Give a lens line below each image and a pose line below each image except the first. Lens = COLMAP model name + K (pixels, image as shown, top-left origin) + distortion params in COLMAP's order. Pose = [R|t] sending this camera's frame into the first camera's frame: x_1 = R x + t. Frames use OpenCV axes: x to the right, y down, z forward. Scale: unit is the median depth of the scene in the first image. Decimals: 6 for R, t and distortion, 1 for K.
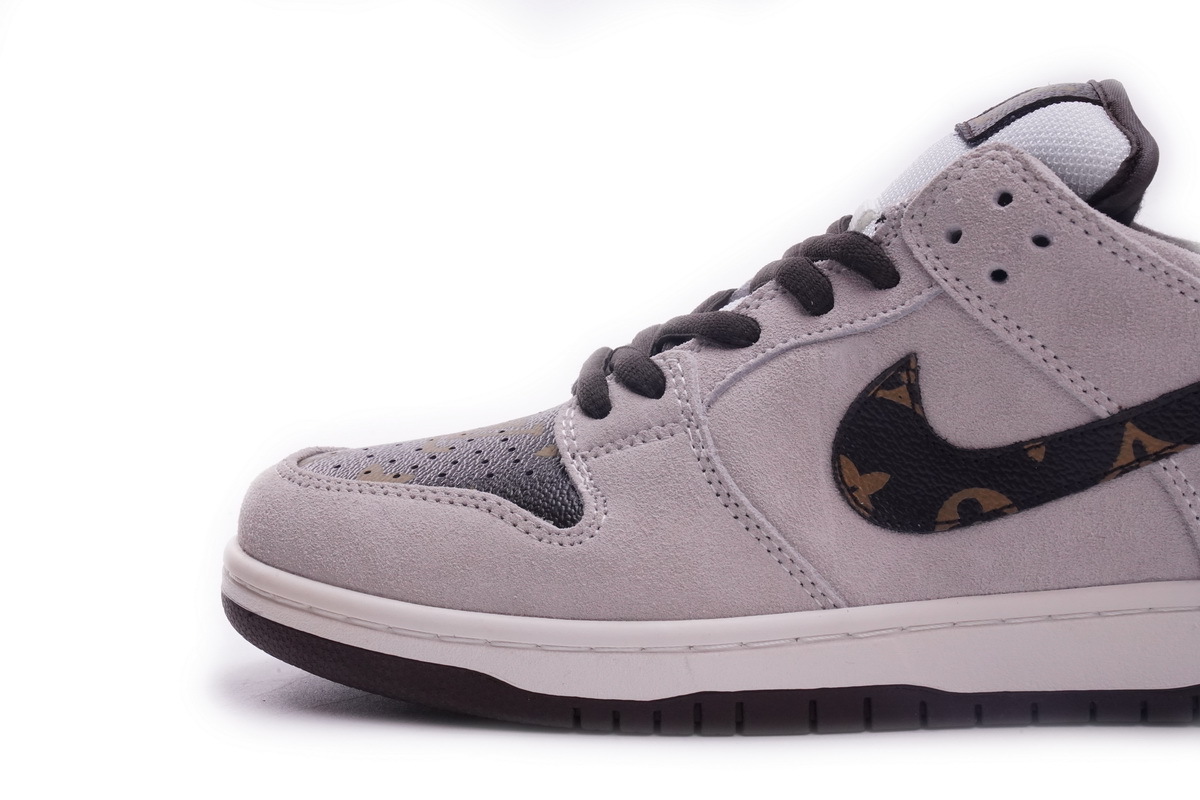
lens RADIAL K [[2315.9, 0, 606.6], [0, 2315.9, 396.4], [0, 0, 1]] dist [0.207113, 0.000000]
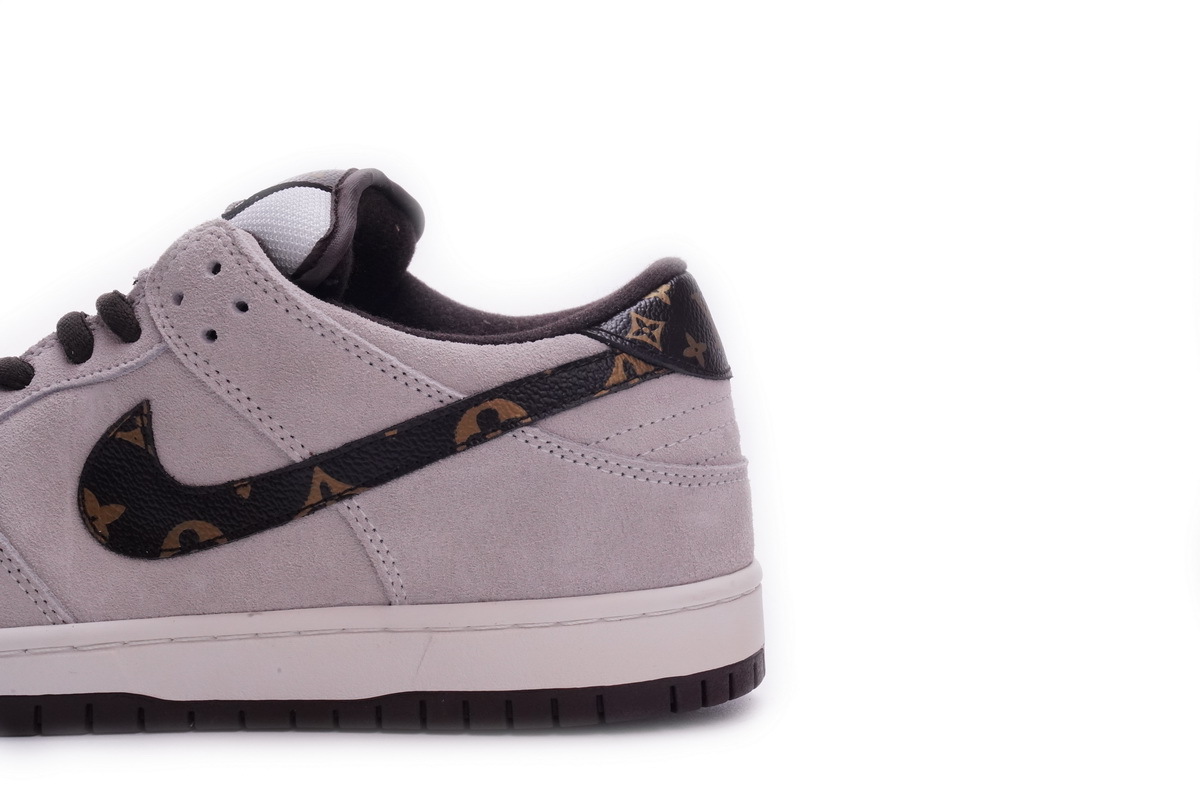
lens RADIAL K [[2315.9, 0, 588.7], [0, 2315.9, 361.5], [0, 0, 1]] dist [0.207113, 0.000000]
pose [[0.999479, 0.030431, -0.010772, 0.360362], [-0.030558, 0.999463, -0.011836, -0.030651], [0.010406, 0.012159, 0.999872, -0.138805]]
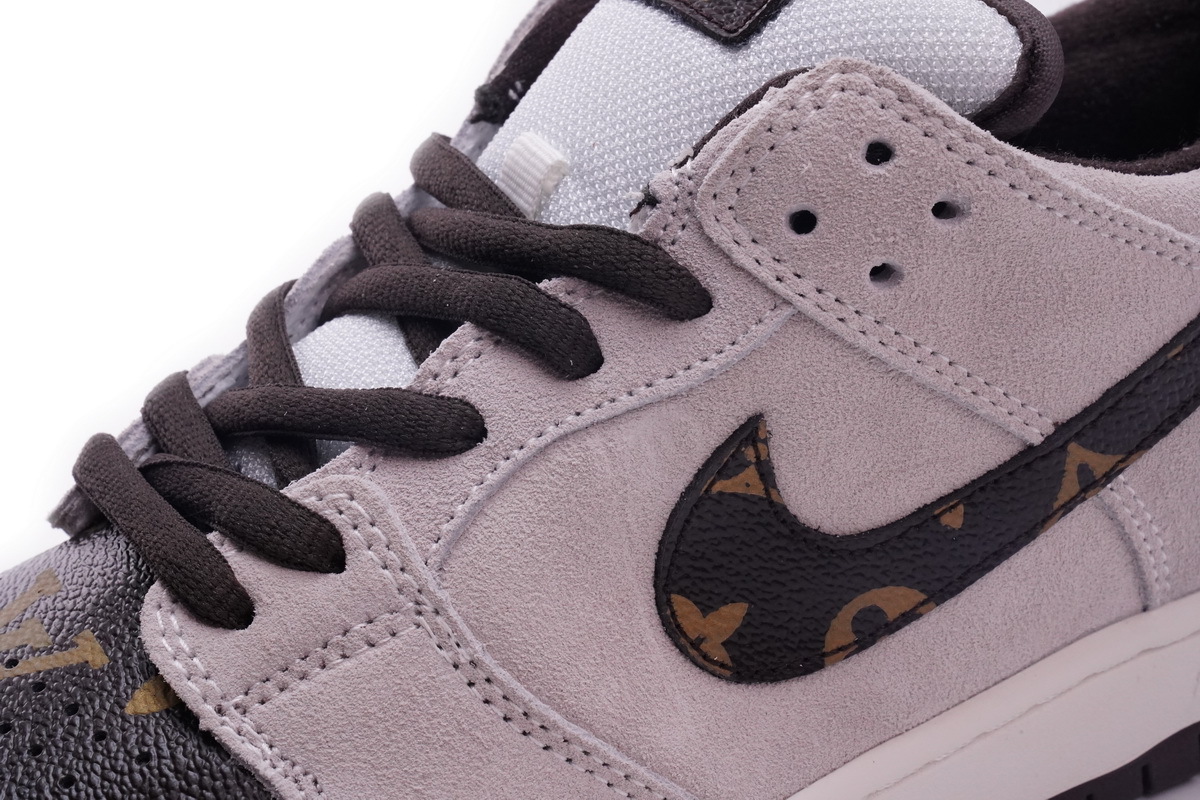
lens RADIAL K [[2315.9, 0, 621.6], [0, 2315.9, 382.2], [0, 0, 1]] dist [0.207113, 0.000000]
pose [[0.844353, -0.264791, 0.465782, -0.185669], [0.156885, 0.953426, 0.257615, -0.192352], [-0.512303, -0.144444, 0.846570, 0.496209]]
